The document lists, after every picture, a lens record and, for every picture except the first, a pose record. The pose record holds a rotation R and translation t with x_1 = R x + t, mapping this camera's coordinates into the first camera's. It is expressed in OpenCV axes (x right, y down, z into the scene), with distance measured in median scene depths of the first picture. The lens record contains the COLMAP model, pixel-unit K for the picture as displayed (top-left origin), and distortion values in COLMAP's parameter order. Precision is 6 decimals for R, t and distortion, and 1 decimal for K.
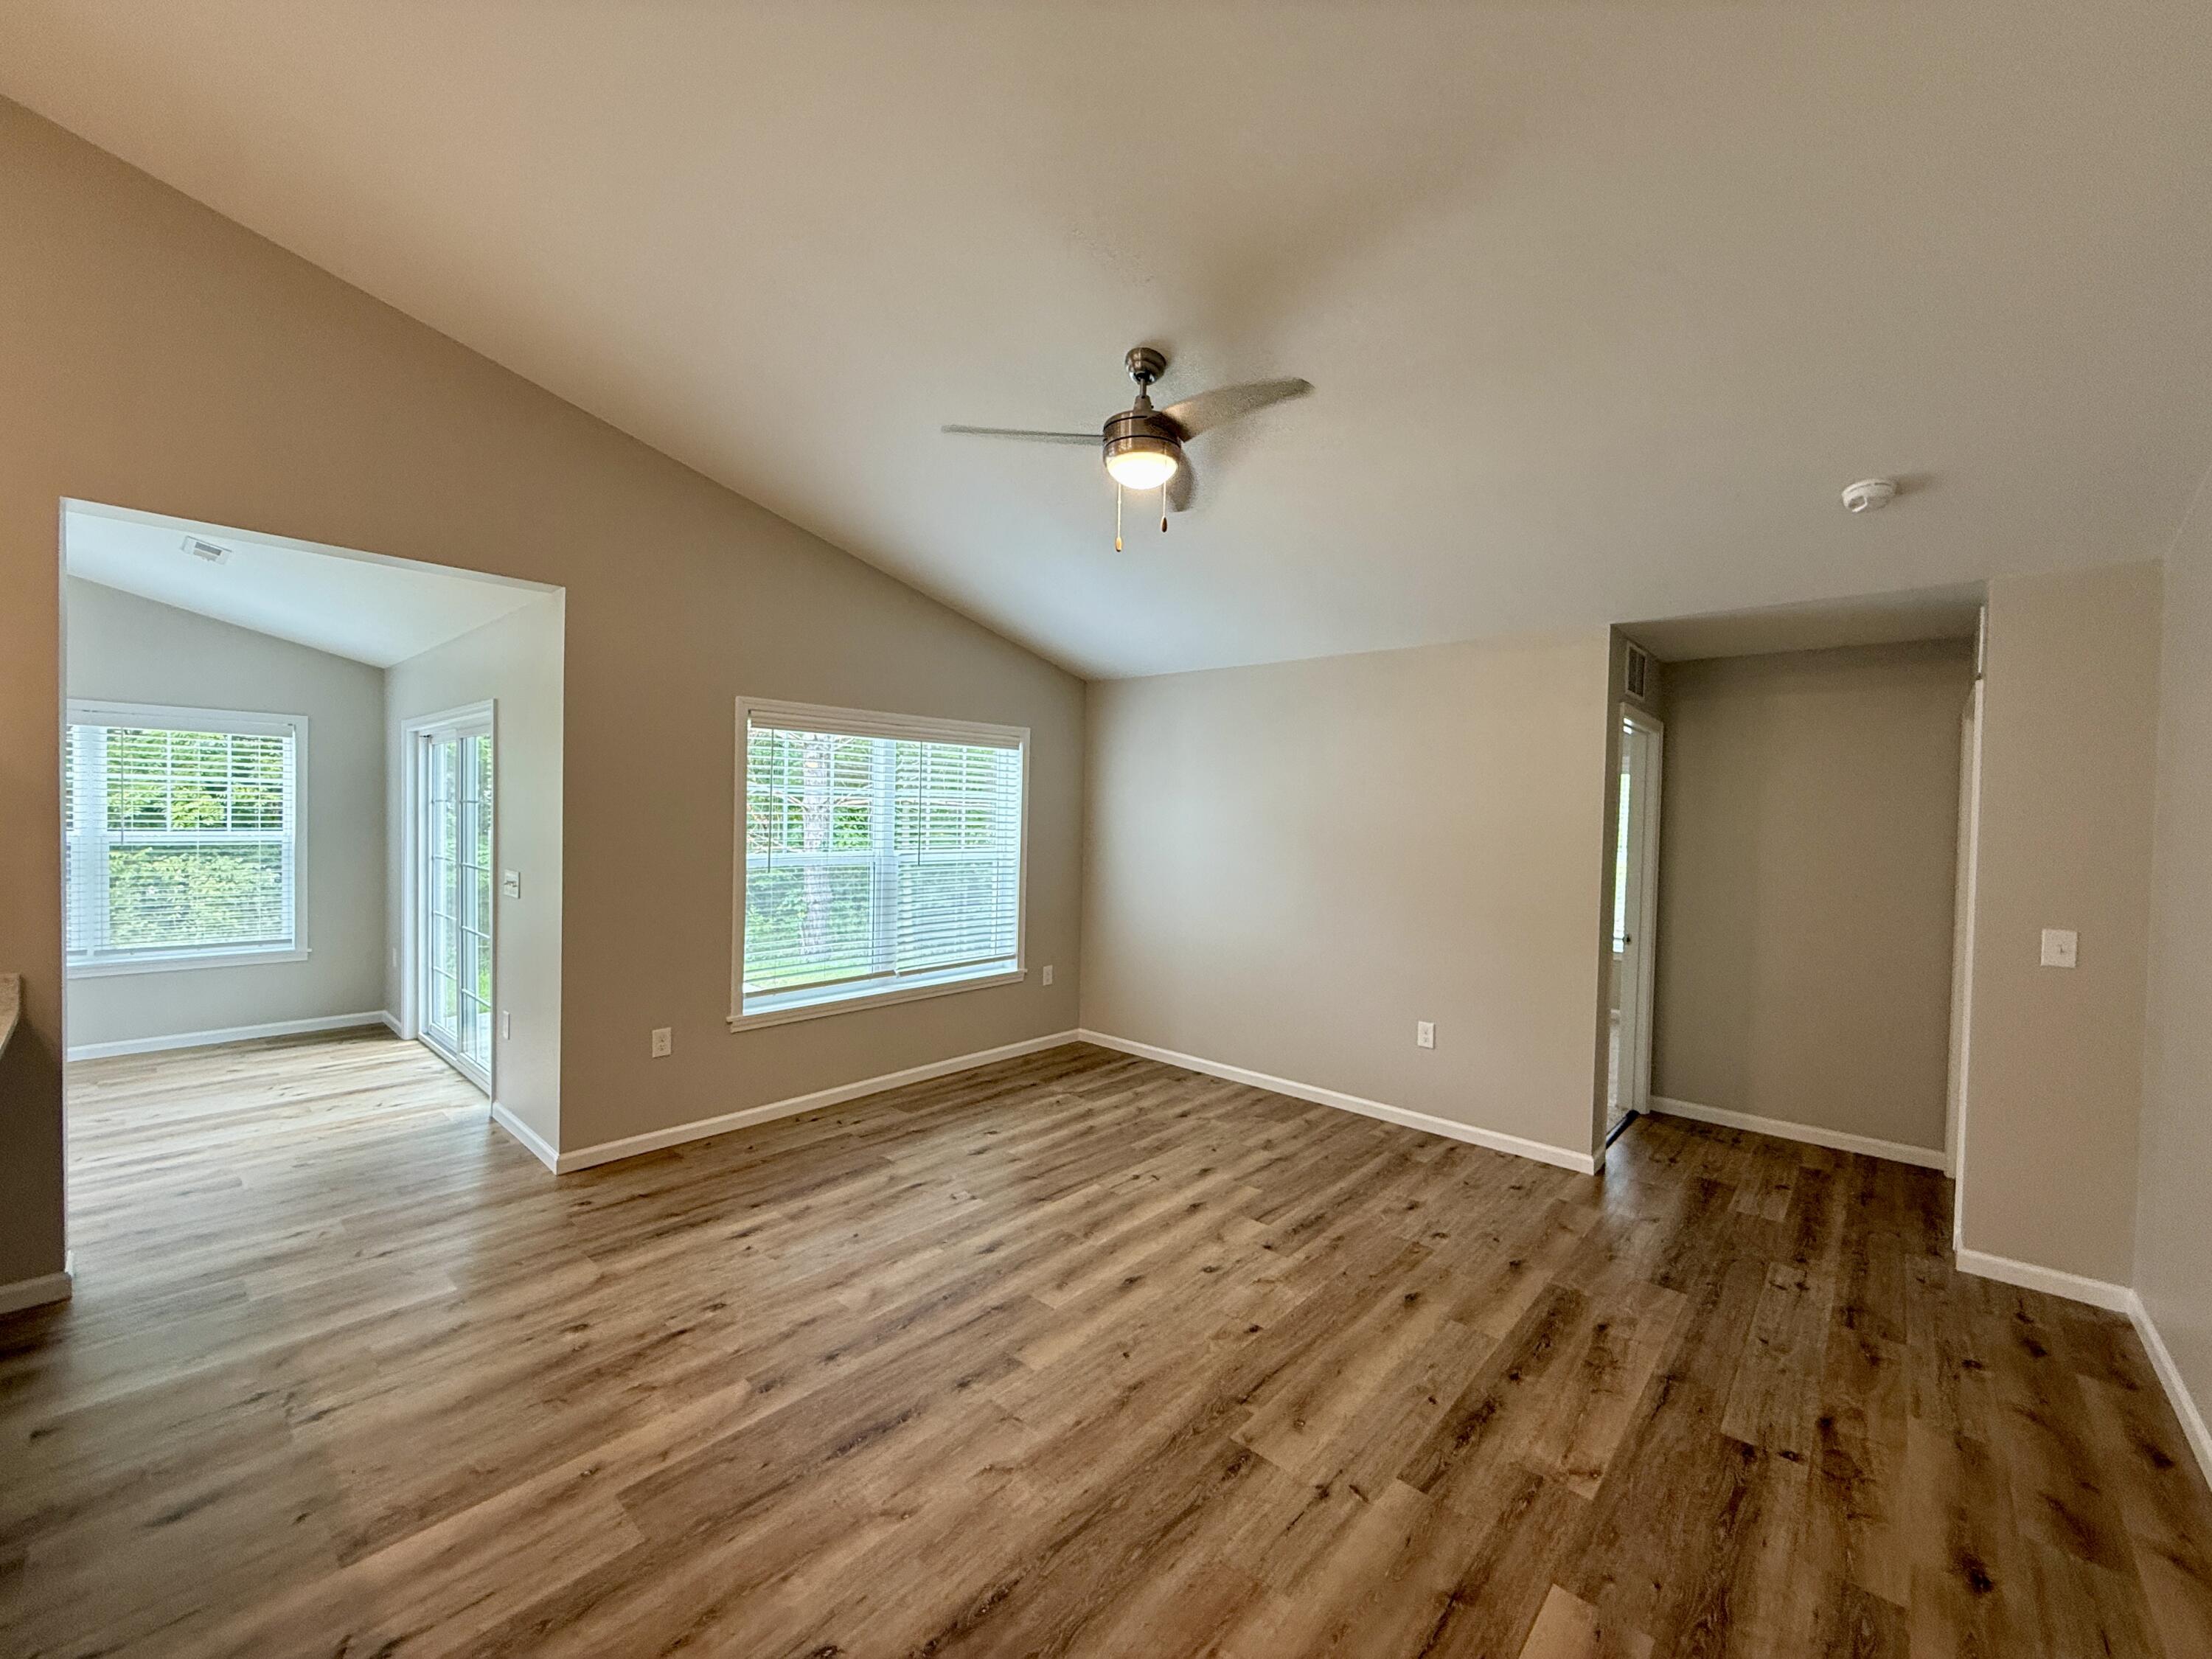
lens RADIAL K [[880.4, 0, 1101.8], [0, 880.4, 834.4], [0, 0, 1]] dist [-0.001736, 0.000477]
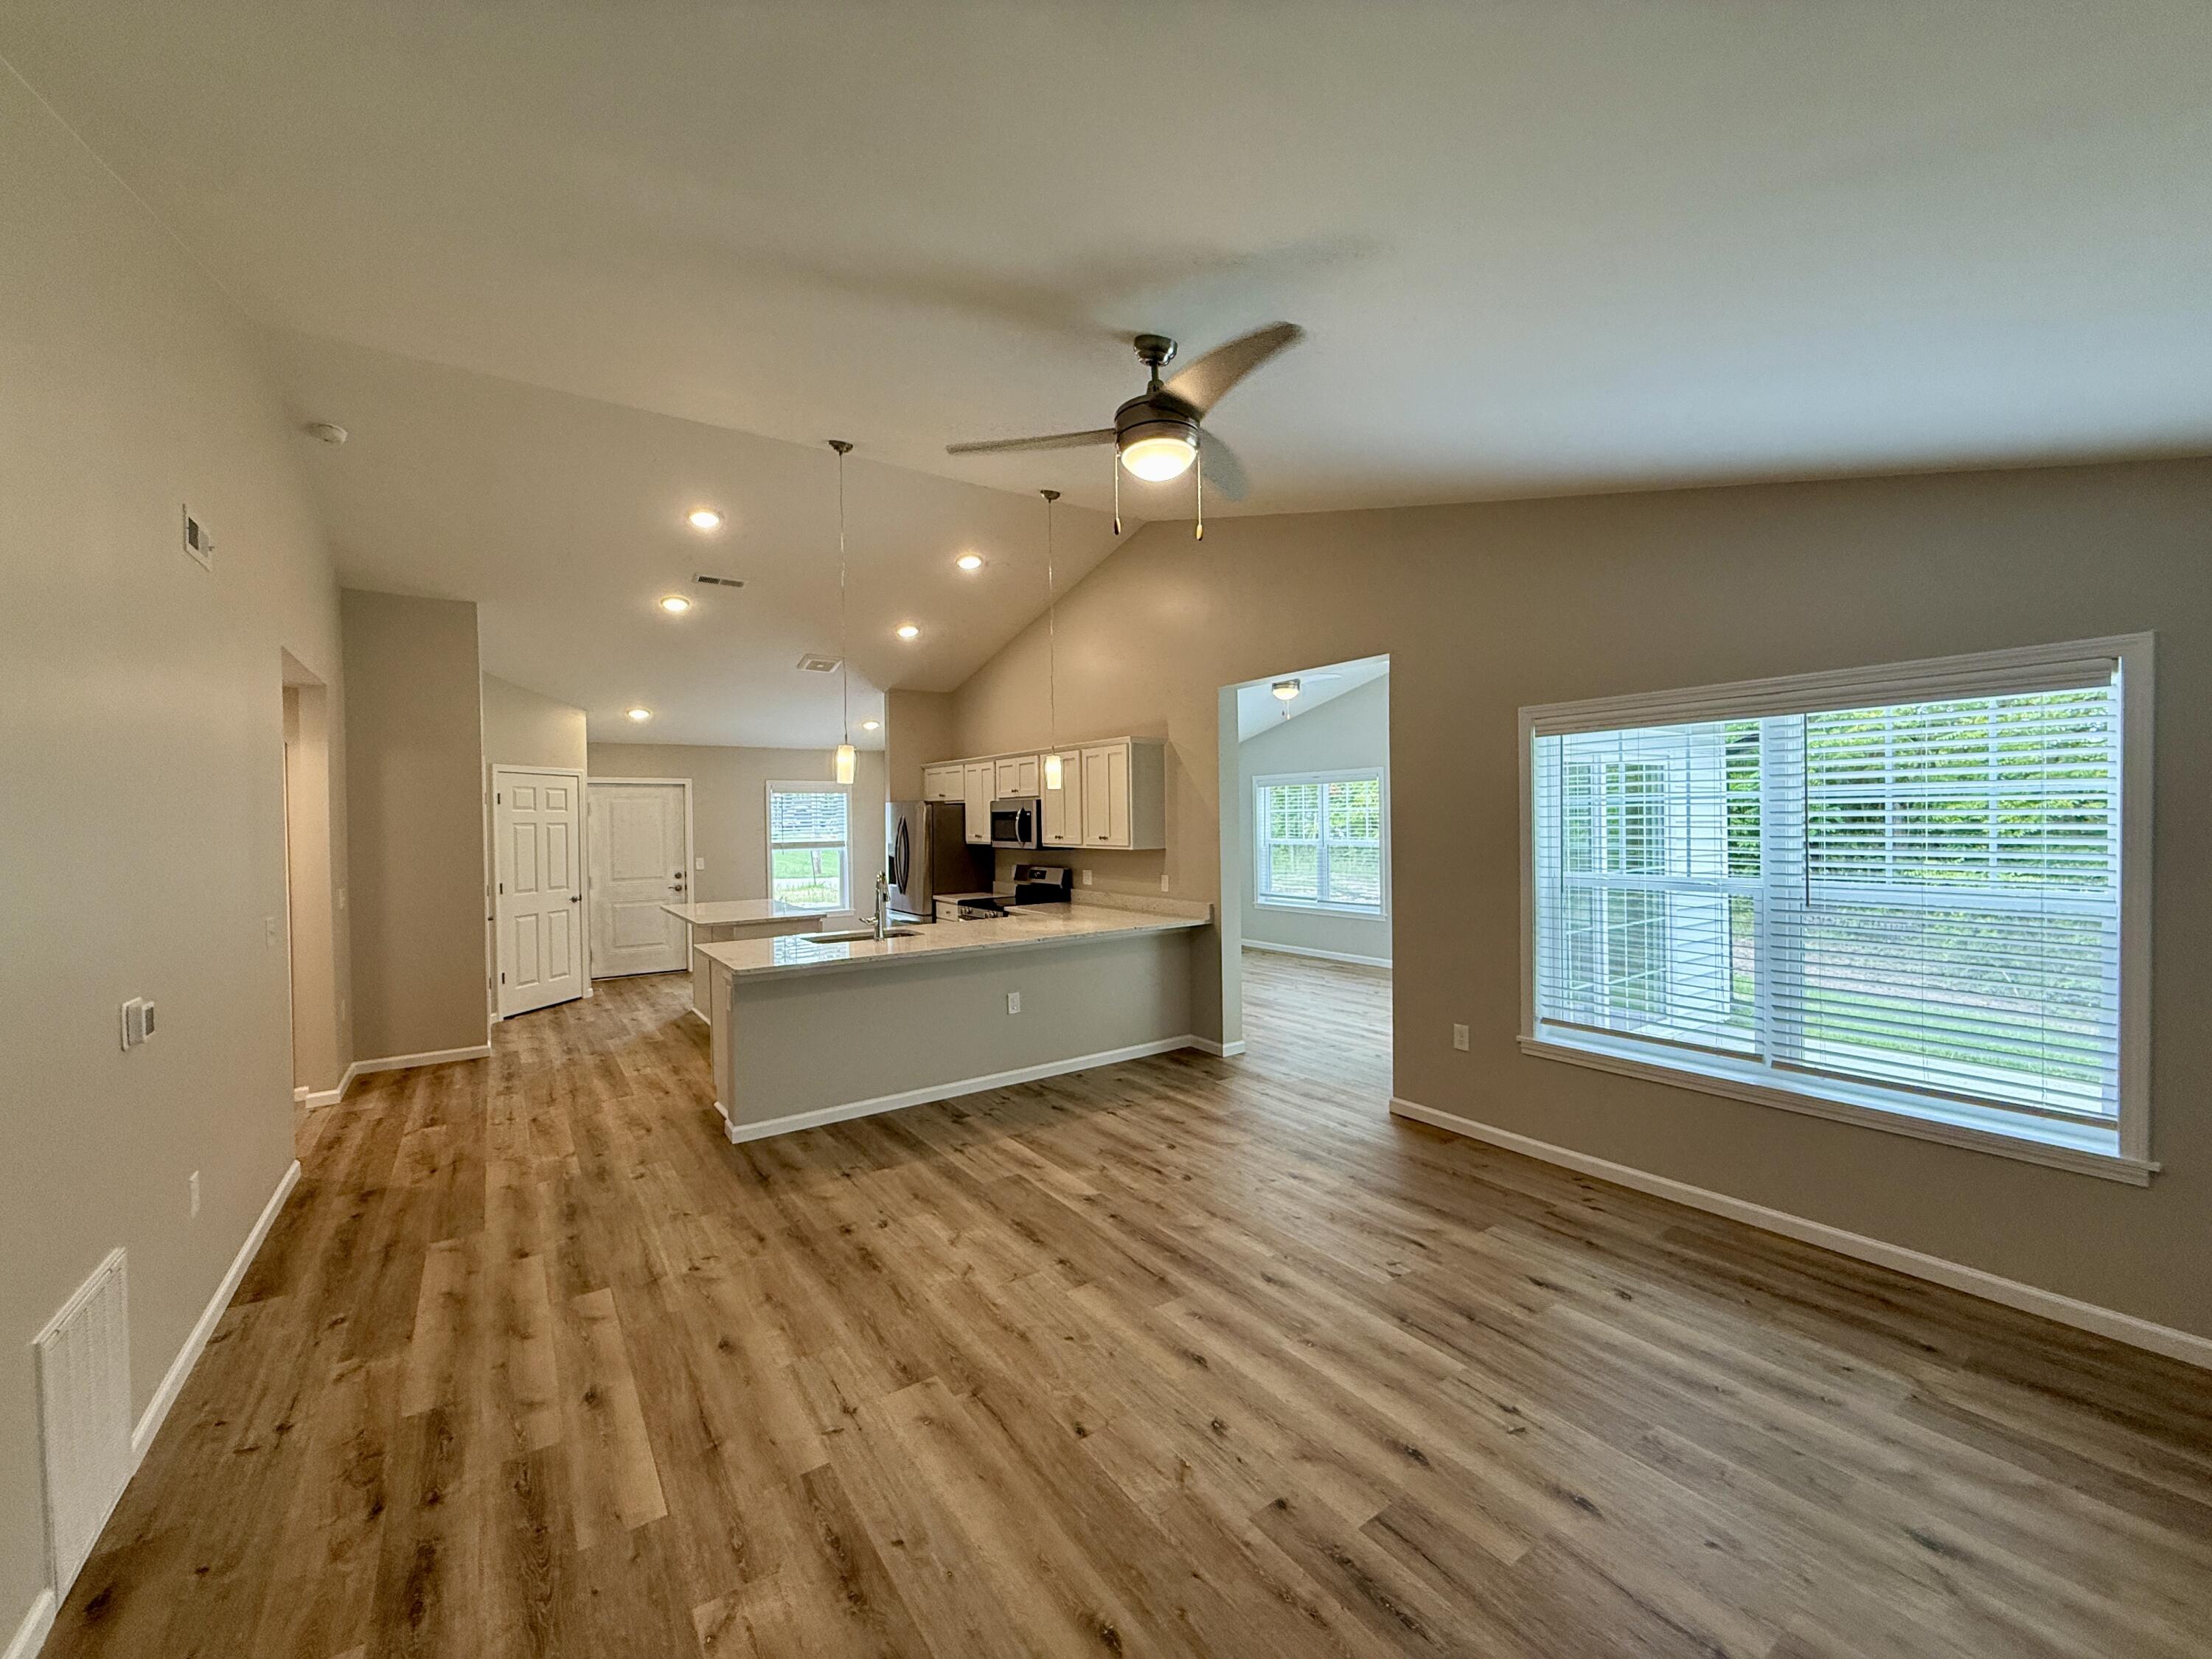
lens RADIAL K [[880.4, 0, 1100.0], [0, 880.4, 829.2], [0, 0, 1]] dist [-0.001736, 0.000477]
pose [[-0.226614, -0.004190, -0.973976, 0.954105], [-0.012593, 0.999920, -0.001371, -0.022954], [0.973903, 0.011955, -0.226648, 1.141653]]
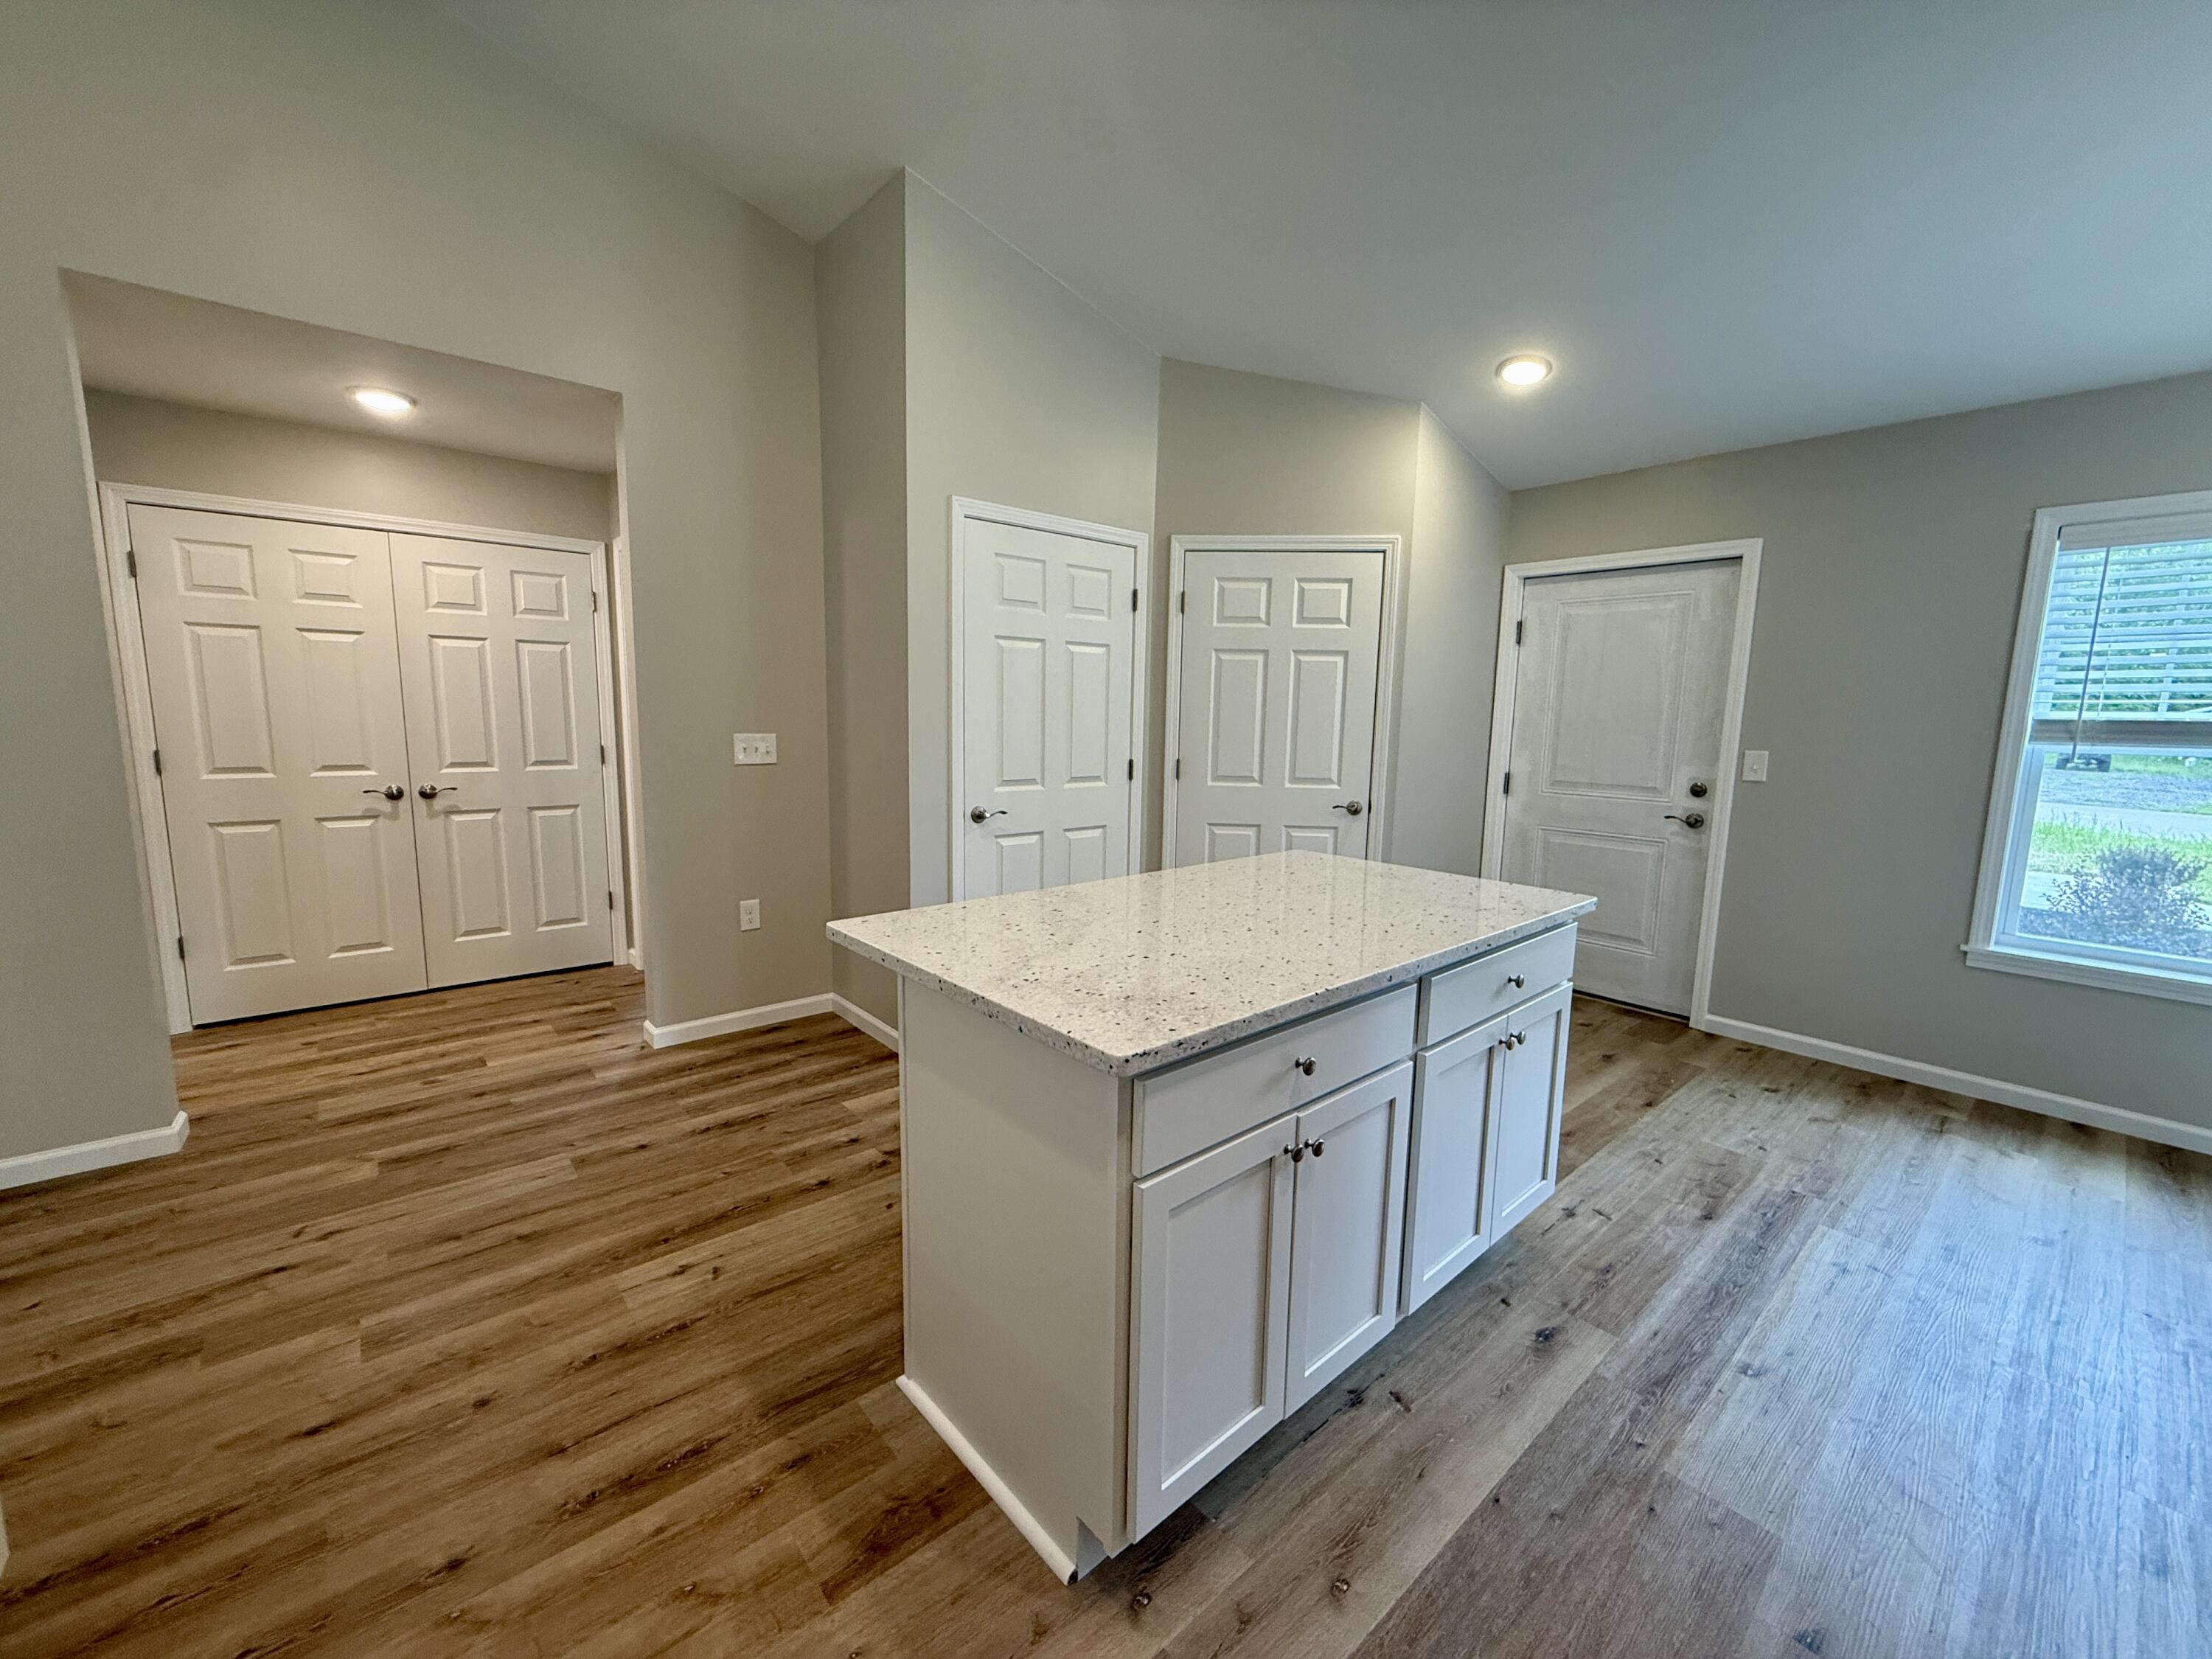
lens RADIAL K [[880.4, 0, 1100.9], [0, 880.4, 829.2], [0, 0, 1]] dist [-0.001736, 0.000477]
pose [[-0.991313, -0.054426, 0.119731, -1.212801], [-0.034809, 0.986468, 0.160217, 0.042902], [-0.126831, 0.154657, -0.979793, 0.274249]]
